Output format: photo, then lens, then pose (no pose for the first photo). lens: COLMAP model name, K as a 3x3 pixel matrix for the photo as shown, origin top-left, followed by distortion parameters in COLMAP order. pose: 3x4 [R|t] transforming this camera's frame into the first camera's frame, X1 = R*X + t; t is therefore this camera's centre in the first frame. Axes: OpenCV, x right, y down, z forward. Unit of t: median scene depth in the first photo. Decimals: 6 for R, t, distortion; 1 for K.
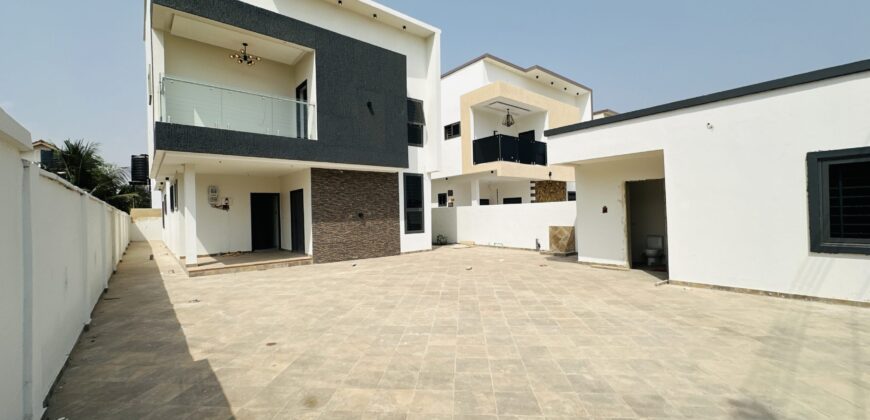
lens RADIAL K [[349.5, 0, 435.0], [0, 349.5, 210.0], [0, 0, 1]] dist [-0.001802, 0.000644]
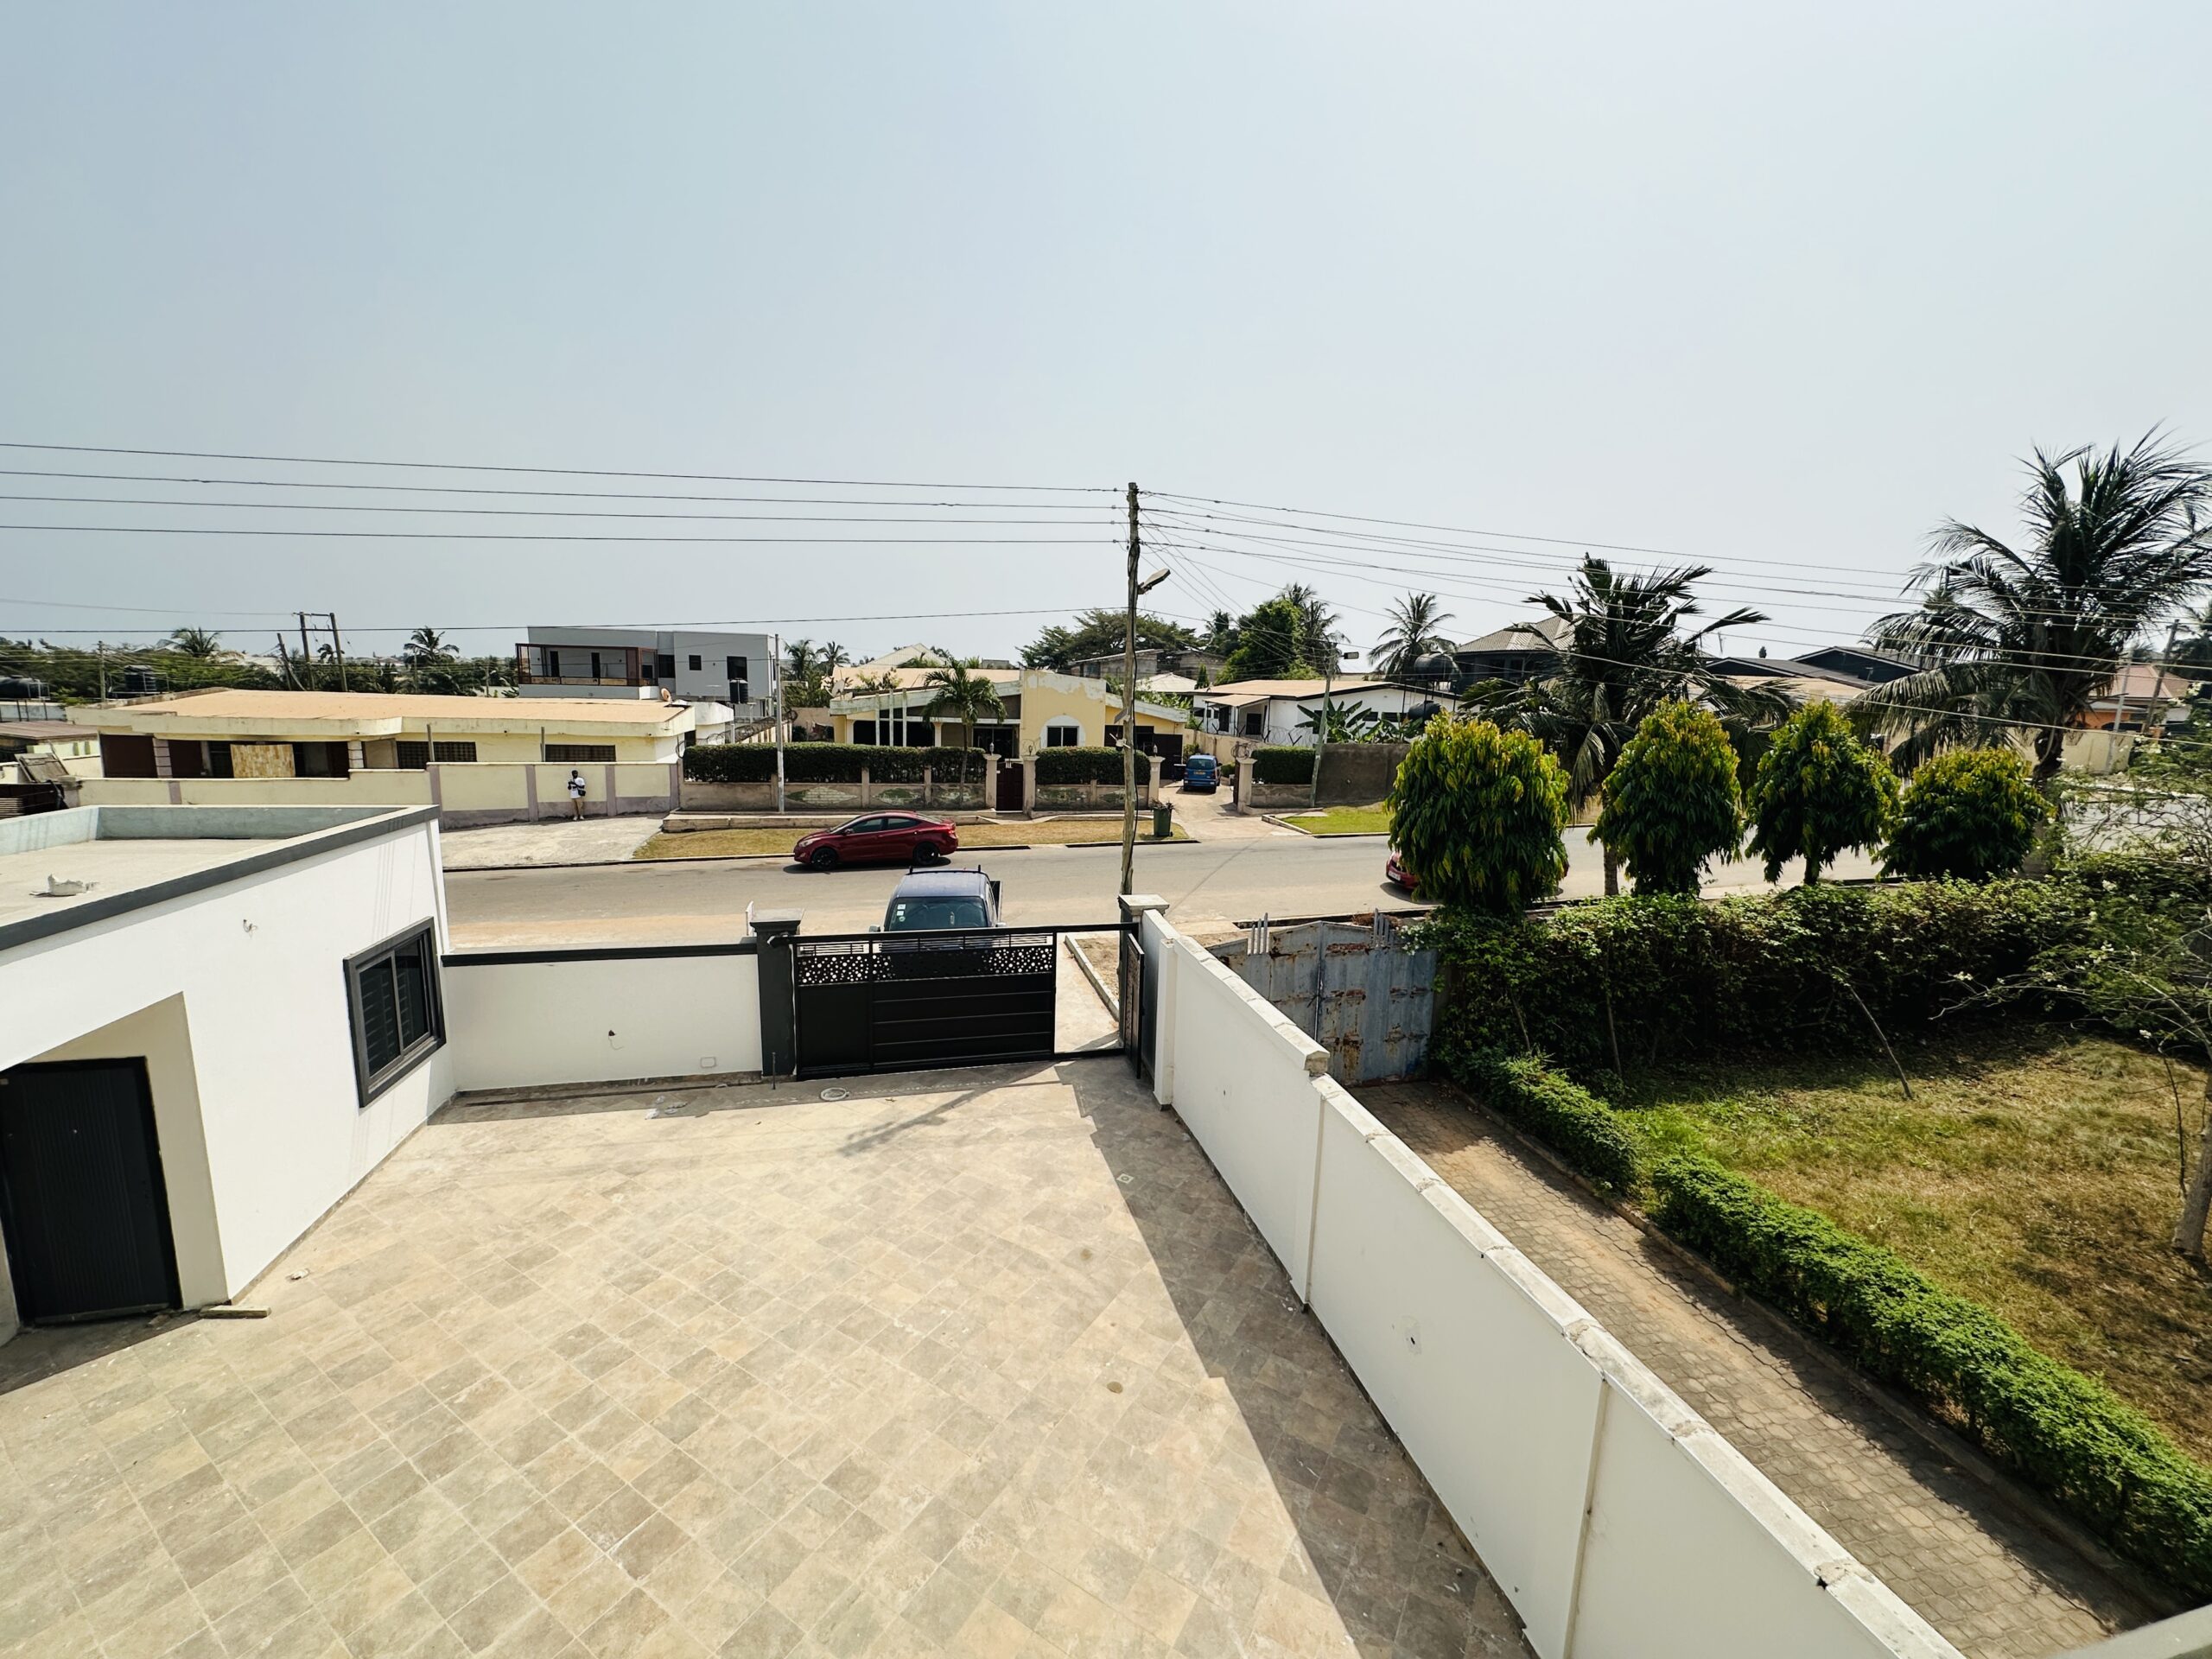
lens RADIAL K [[884.6, 0, 1105.3], [0, 884.6, 830.5], [0, 0, 1]] dist [-0.000633, 0.000358]
pose [[-0.893471, -0.073761, 0.443023, -0.637057], [-0.013177, 0.990302, 0.138307, -0.482428], [-0.448928, 0.117736, -0.885777, 1.352399]]
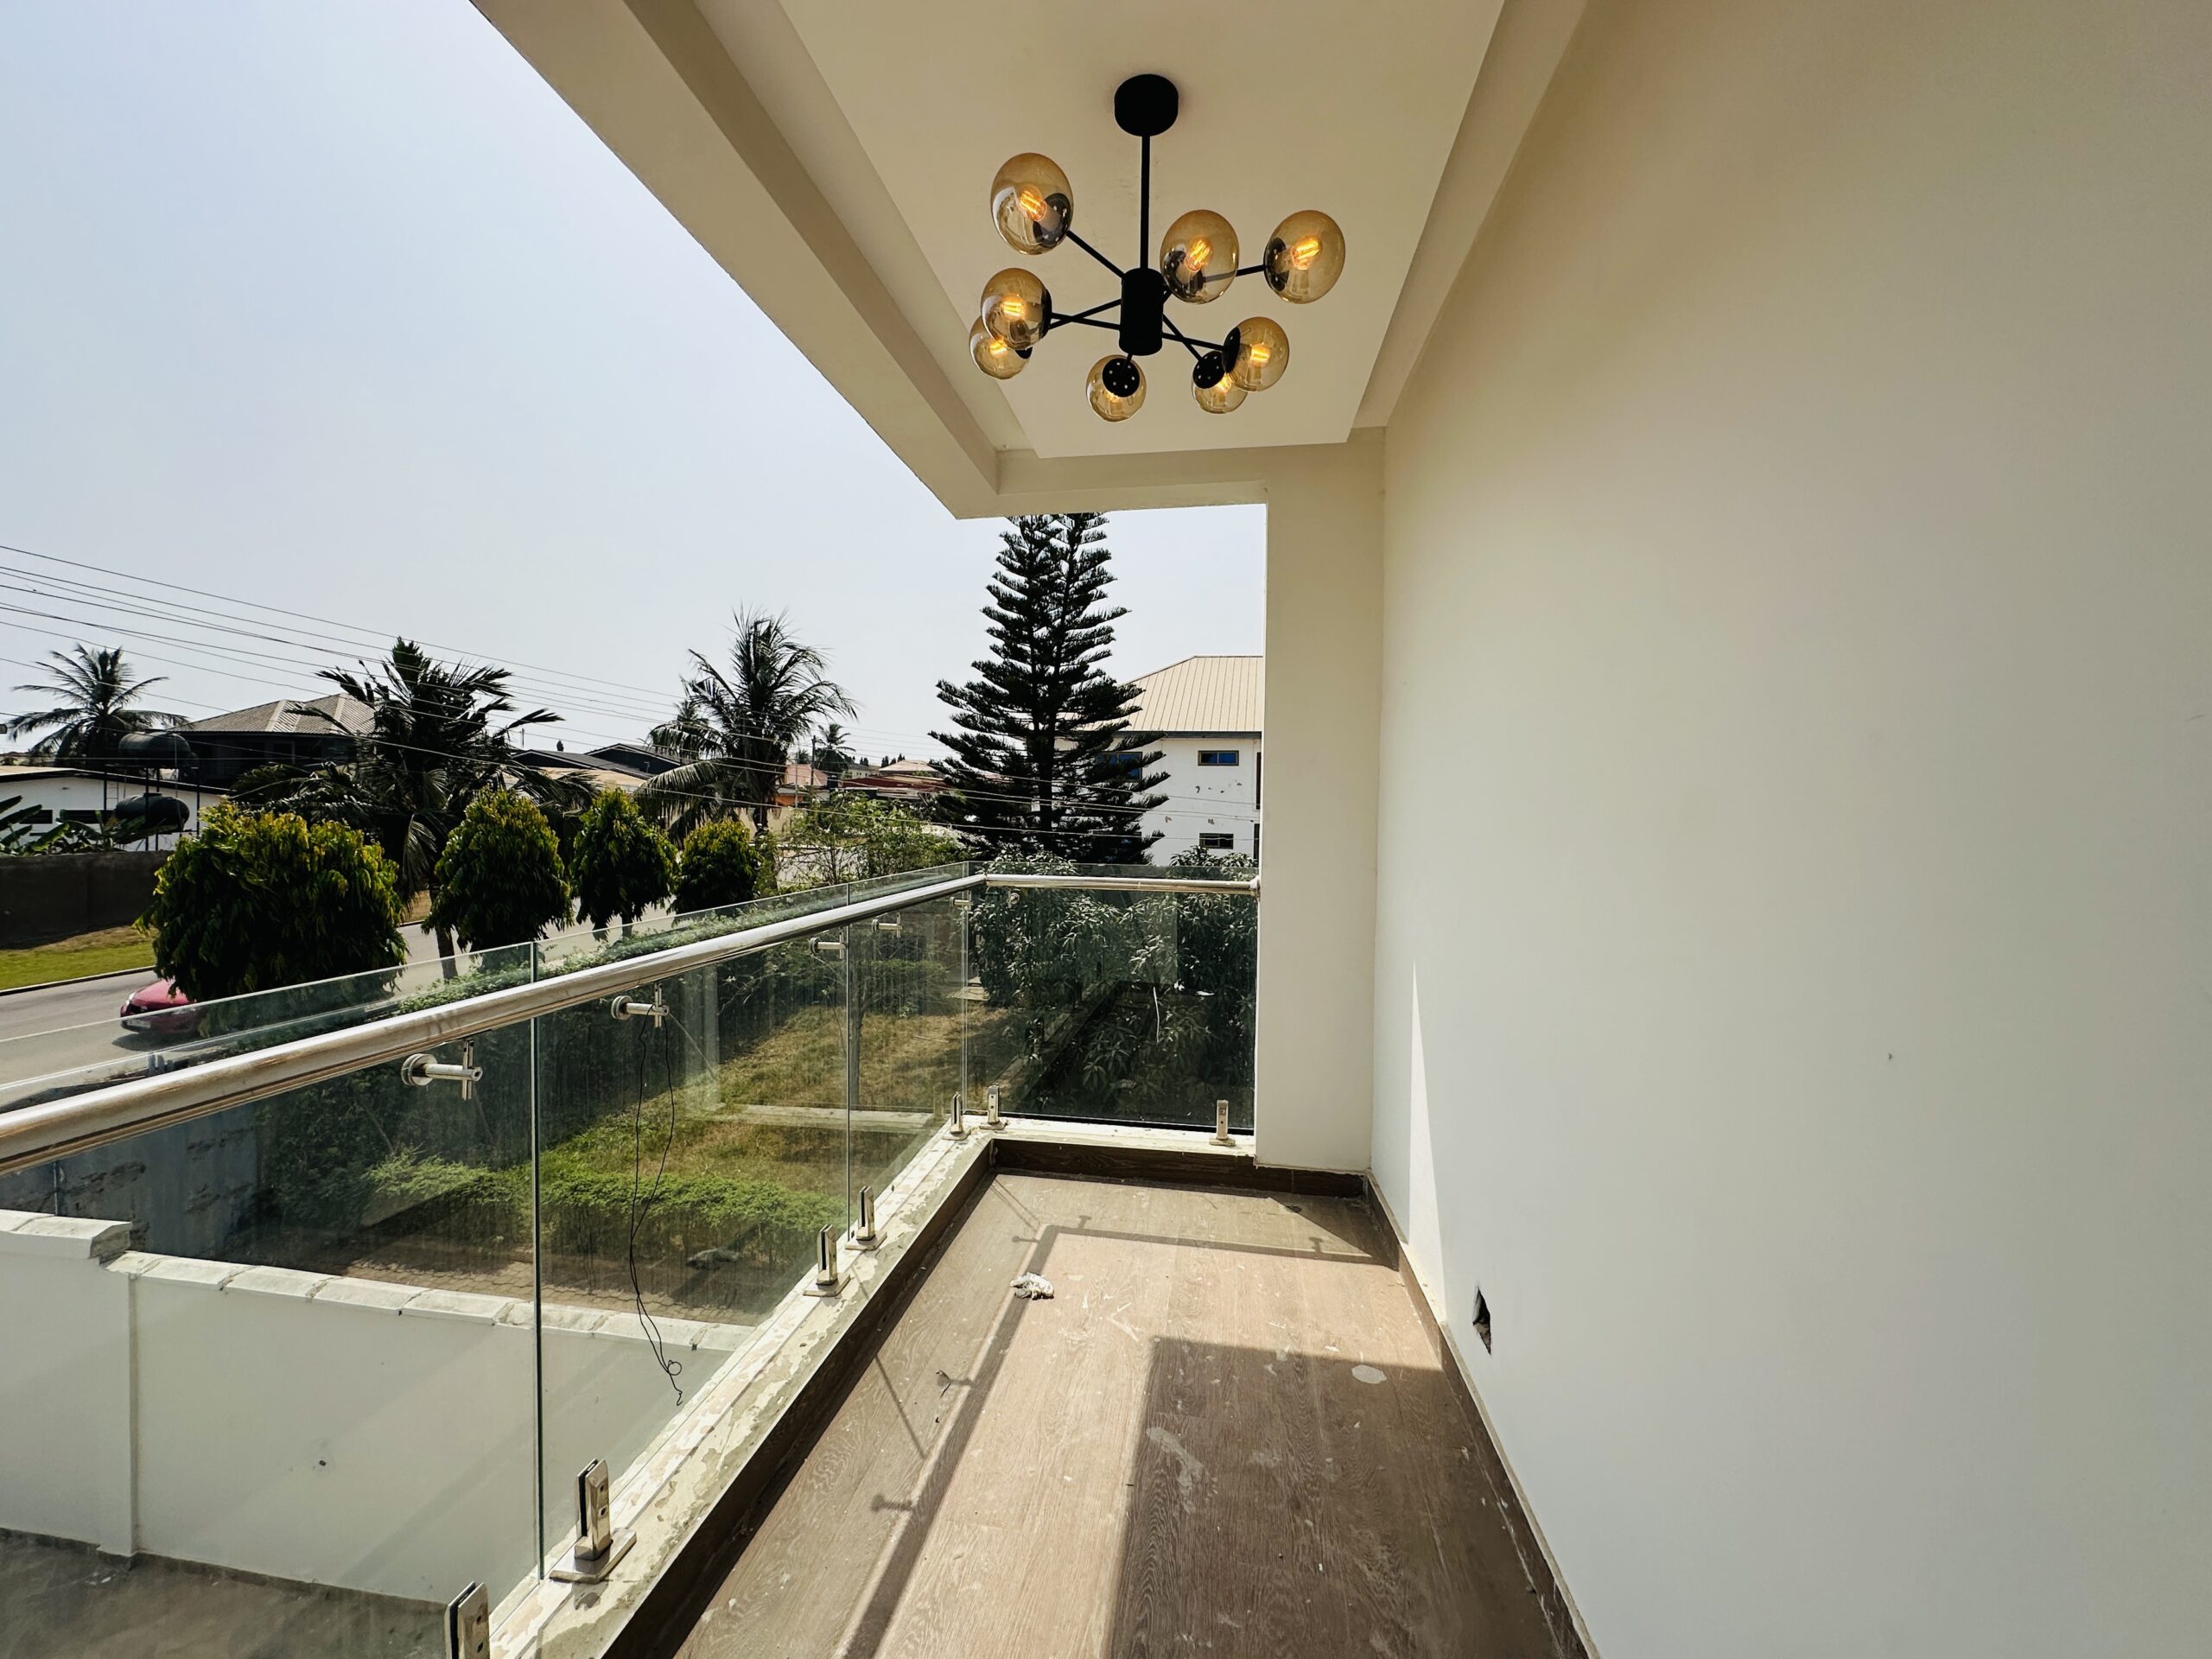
lens RADIAL K [[884.6, 0, 1105.3], [0, 884.6, 830.5], [0, 0, 1]] dist [-0.000633, 0.000358]
pose [[-0.754608, 0.031745, -0.655408, -0.589548], [0.010666, 0.999291, 0.036121, -0.475452], [0.656089, 0.020266, -0.754411, 1.578185]]
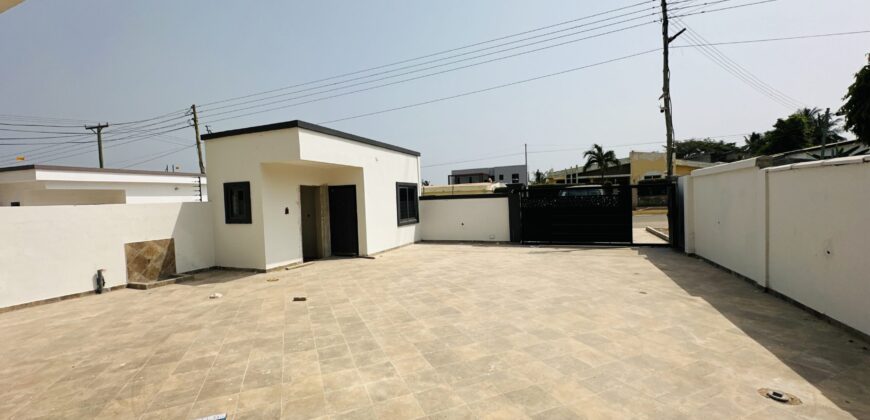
lens RADIAL K [[349.5, 0, 435.0], [0, 349.5, 210.0], [0, 0, 1]] dist [-0.001802, 0.000644]
pose [[-0.462528, 0.014146, 0.886492, -0.779127], [0.039002, 0.999229, 0.004404, 0.011035], [-0.885746, 0.036612, -0.462724, 1.394150]]
